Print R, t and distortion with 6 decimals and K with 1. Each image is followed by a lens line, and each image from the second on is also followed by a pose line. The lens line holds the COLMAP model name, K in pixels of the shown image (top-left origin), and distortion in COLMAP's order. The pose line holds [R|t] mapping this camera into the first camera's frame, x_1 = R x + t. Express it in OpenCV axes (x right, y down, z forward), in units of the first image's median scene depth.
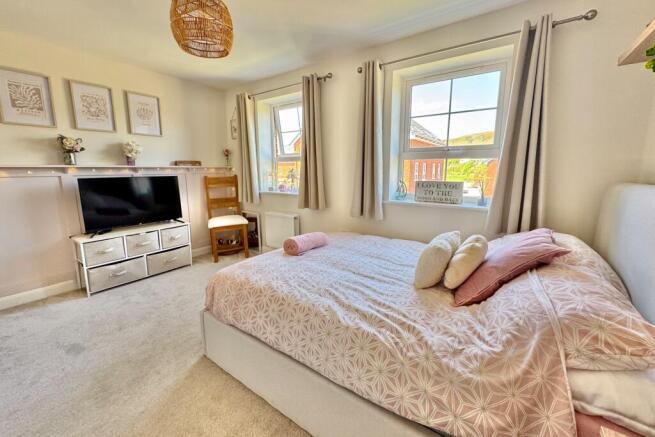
lens RADIAL K [[257.6, 0, 325.5], [0, 257.6, 214.0], [0, 0, 1]] dist [-0.004376, 0.000002]
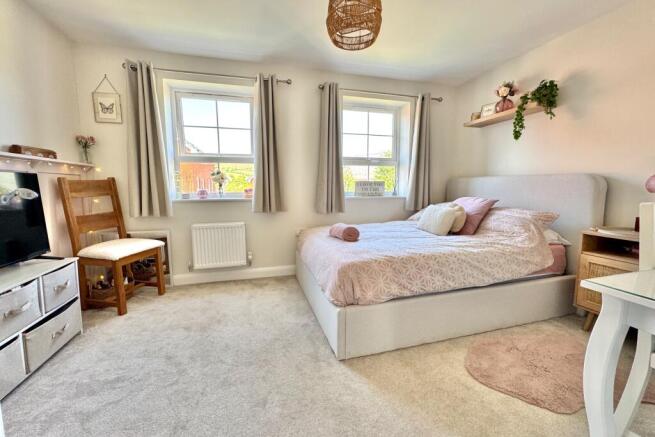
lens RADIAL K [[257.6, 0, 327.3], [0, 257.6, 214.8], [0, 0, 1]] dist [-0.004376, 0.000002]
pose [[0.634443, -0.087691, 0.767979, -0.592435], [0.136398, 0.990654, 0.000435, 0.017206], [-0.760840, 0.104474, 0.640474, 0.209848]]
